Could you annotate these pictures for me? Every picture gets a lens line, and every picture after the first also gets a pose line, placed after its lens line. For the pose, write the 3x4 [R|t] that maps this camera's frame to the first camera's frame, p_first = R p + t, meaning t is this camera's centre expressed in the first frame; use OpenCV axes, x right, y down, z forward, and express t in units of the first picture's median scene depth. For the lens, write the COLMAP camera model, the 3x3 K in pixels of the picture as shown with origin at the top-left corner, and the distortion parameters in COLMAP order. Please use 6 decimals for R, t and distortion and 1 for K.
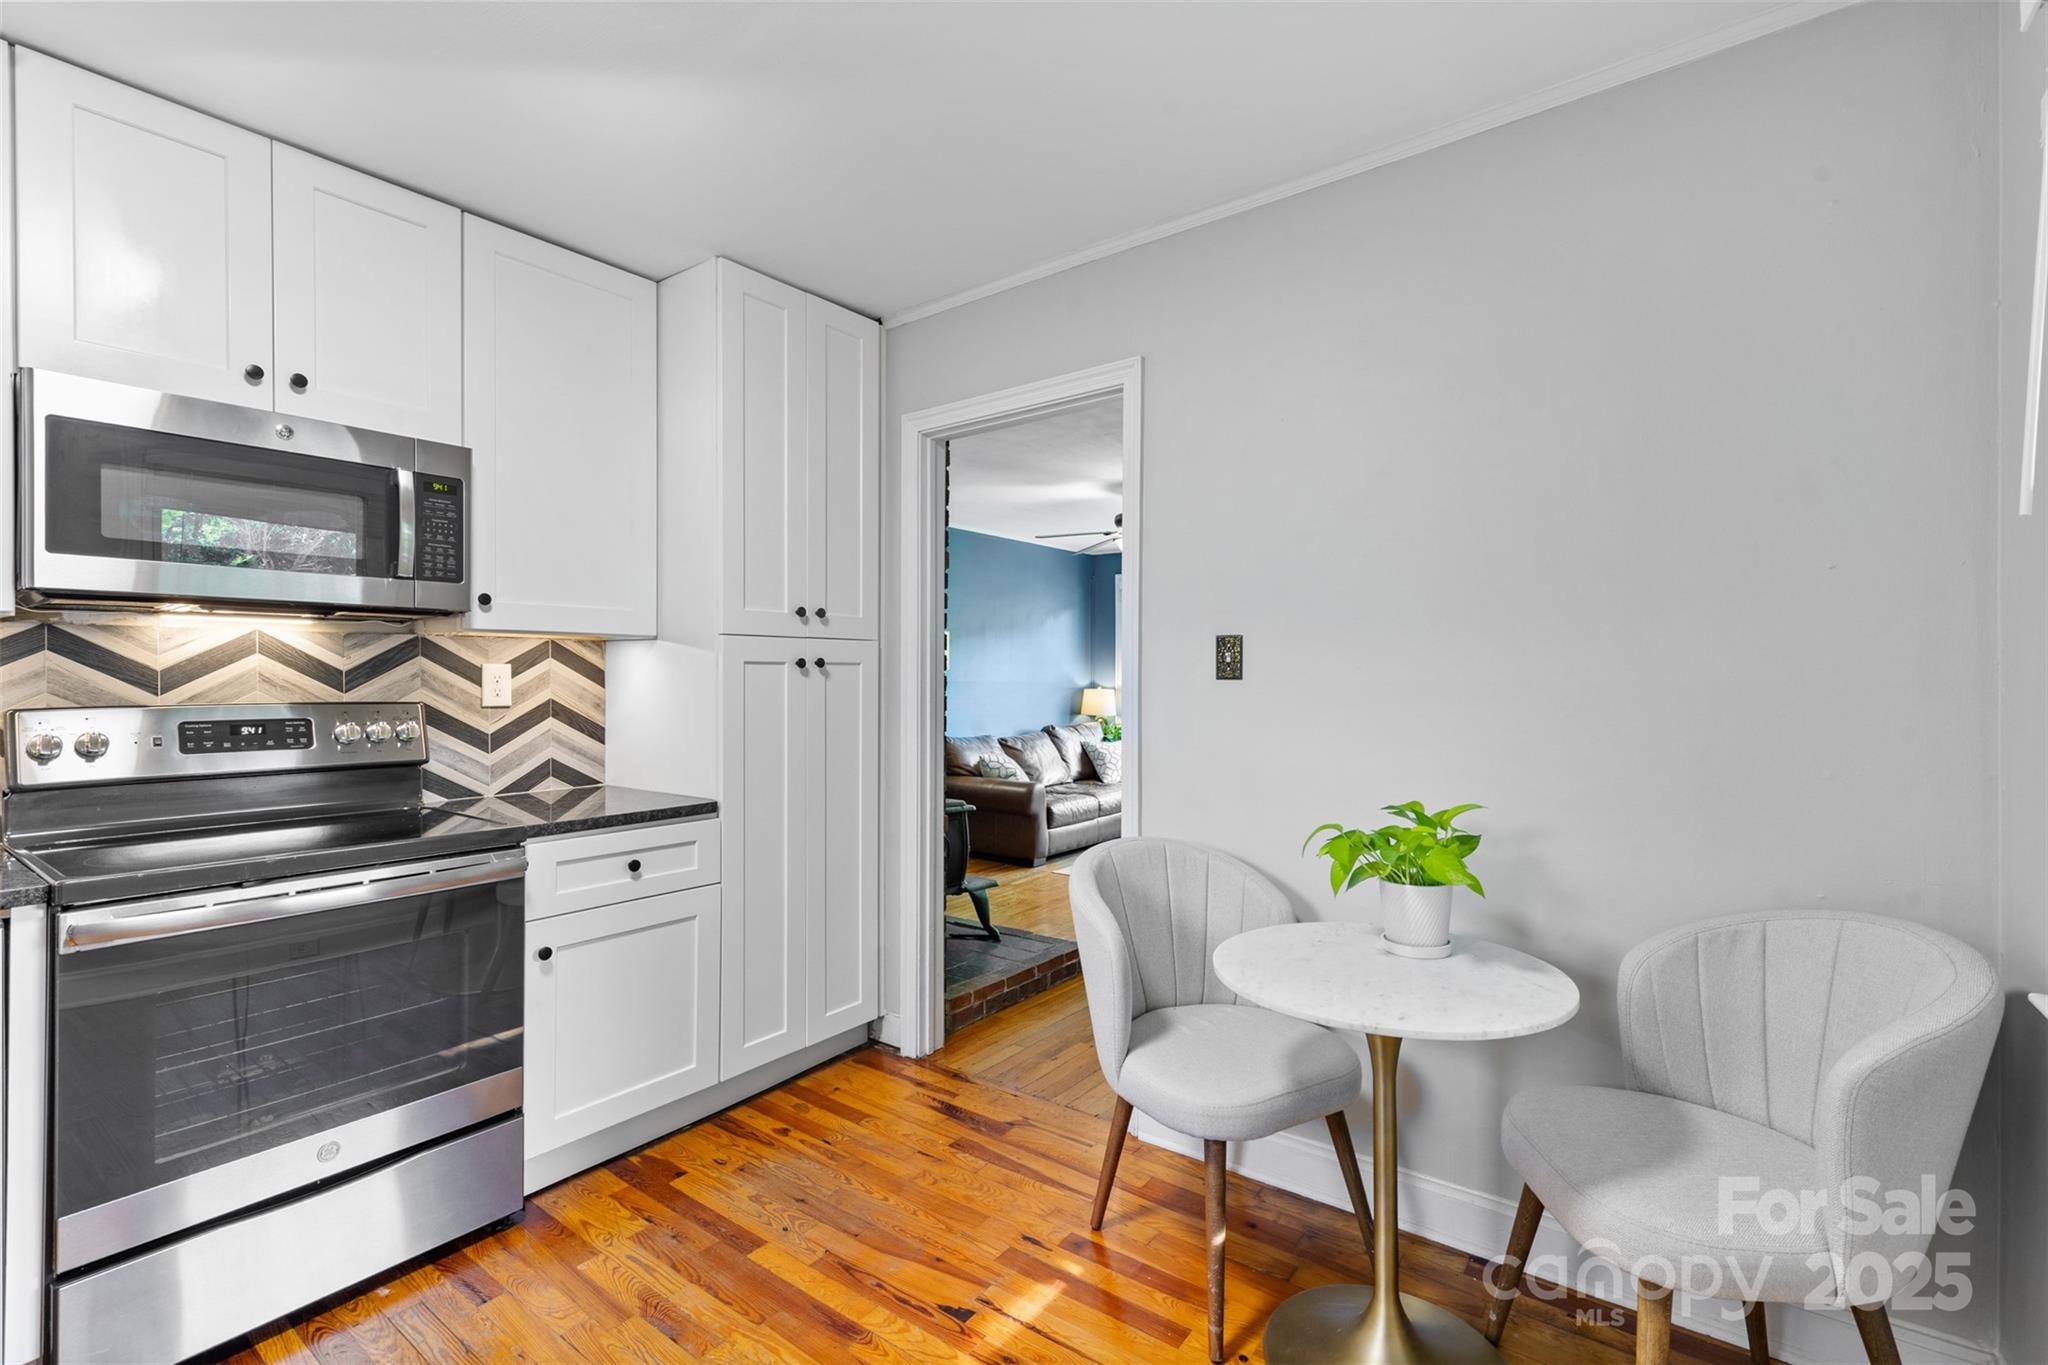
lens RADIAL K [[924.4, 0, 1008.2], [0, 924.4, 680.1], [0, 0, 1]] dist [0.003571, 0.000690]
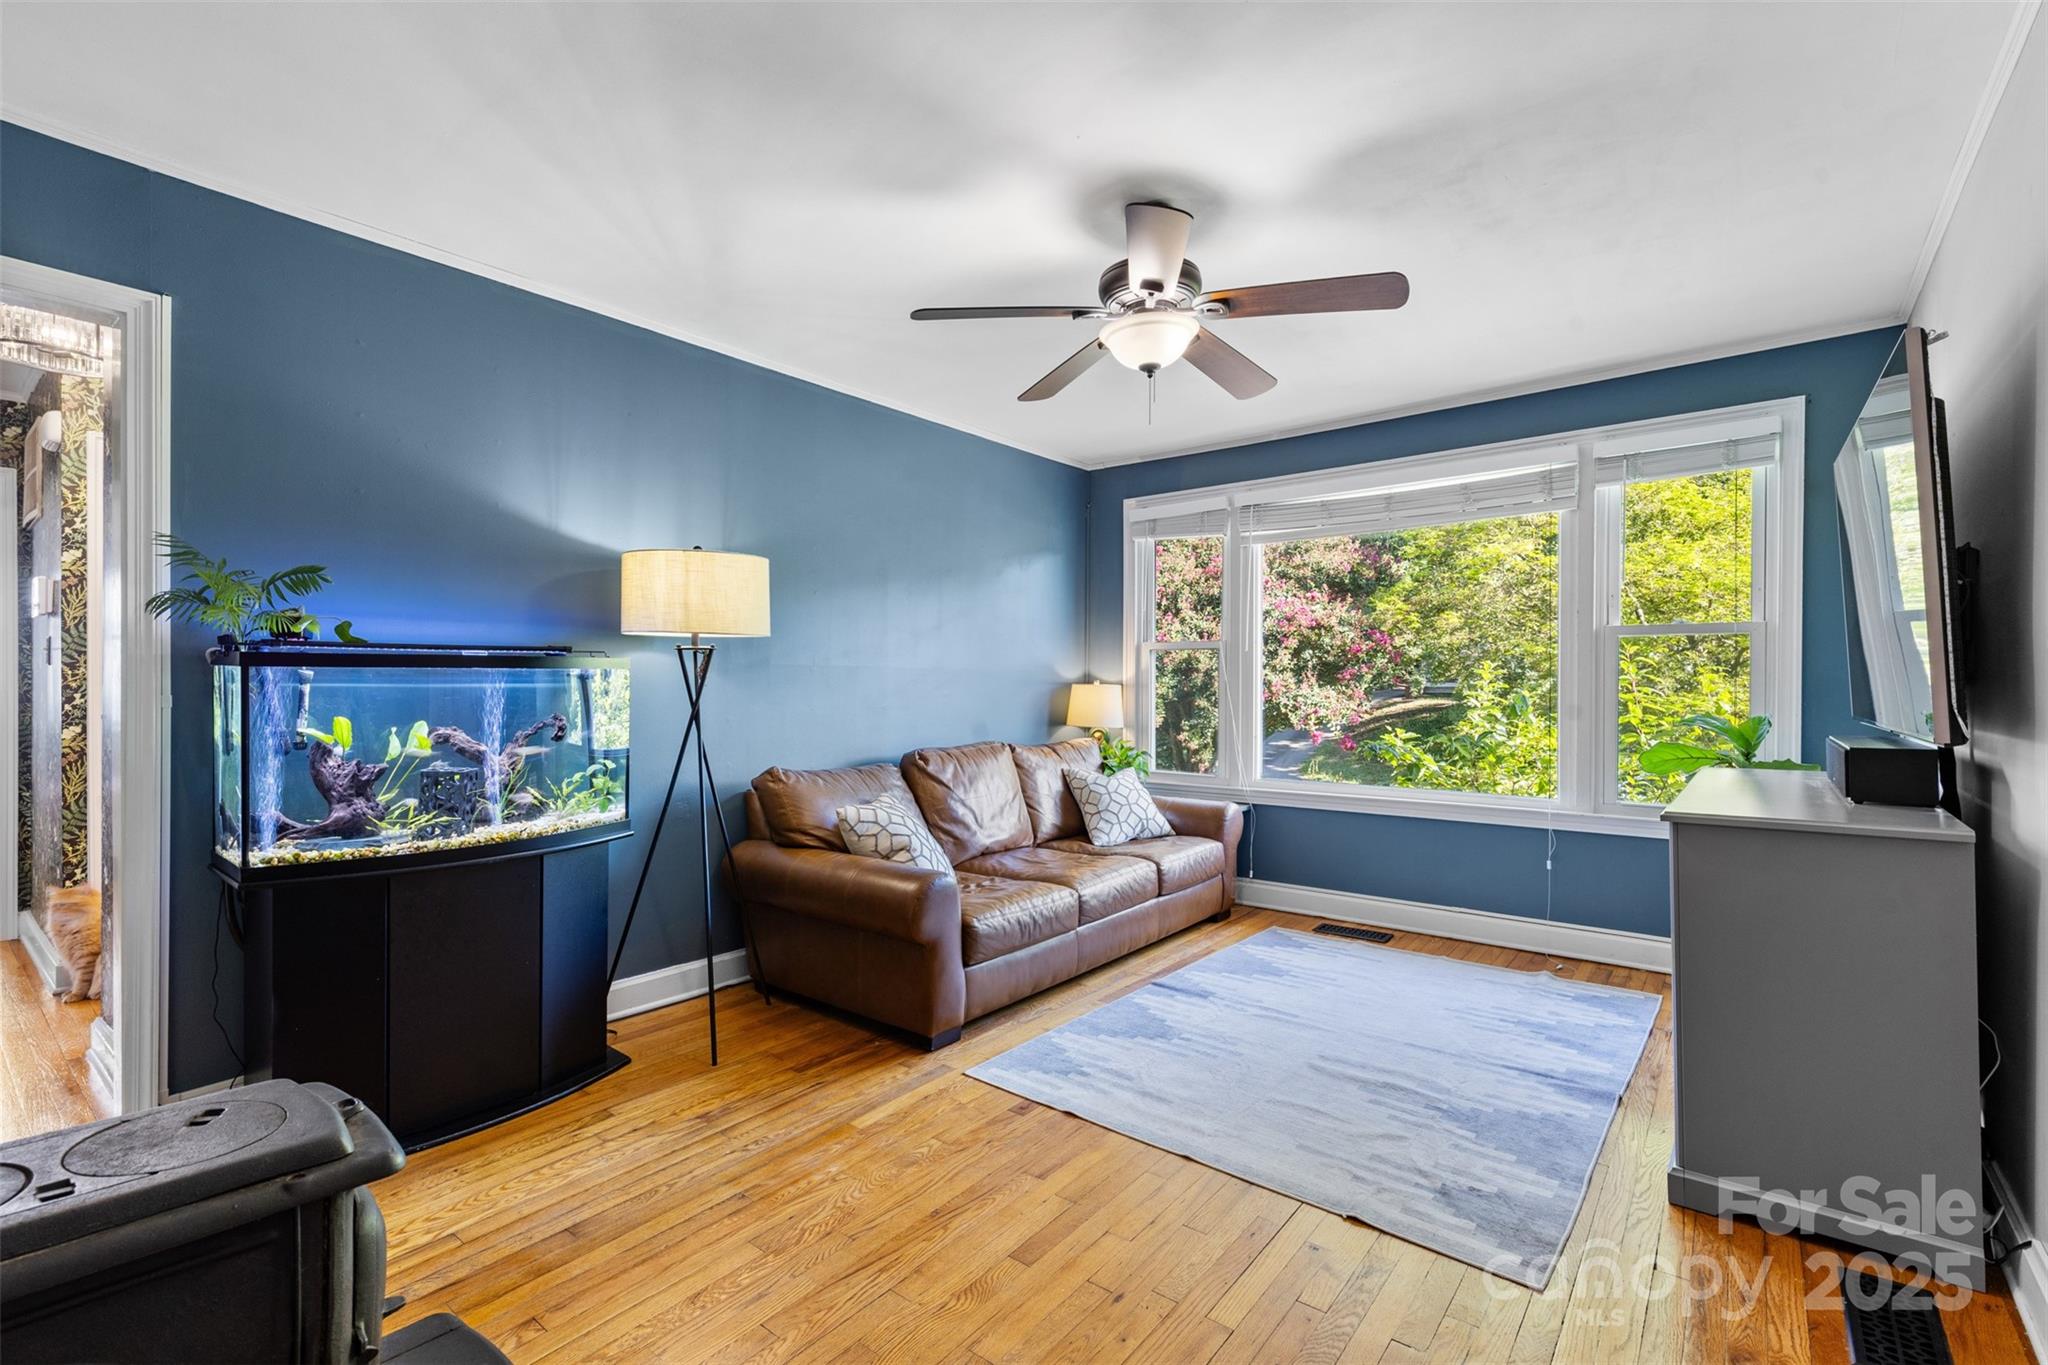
lens RADIAL K [[924.4, 0, 1035.3], [0, 924.4, 672.9], [0, 0, 1]] dist [0.003571, 0.000690]
pose [[0.999949, 0.007092, -0.007148, 0.065720], [-0.007163, 0.999926, -0.009872, 0.009143], [0.007078, 0.009923, 0.999926, 0.409983]]
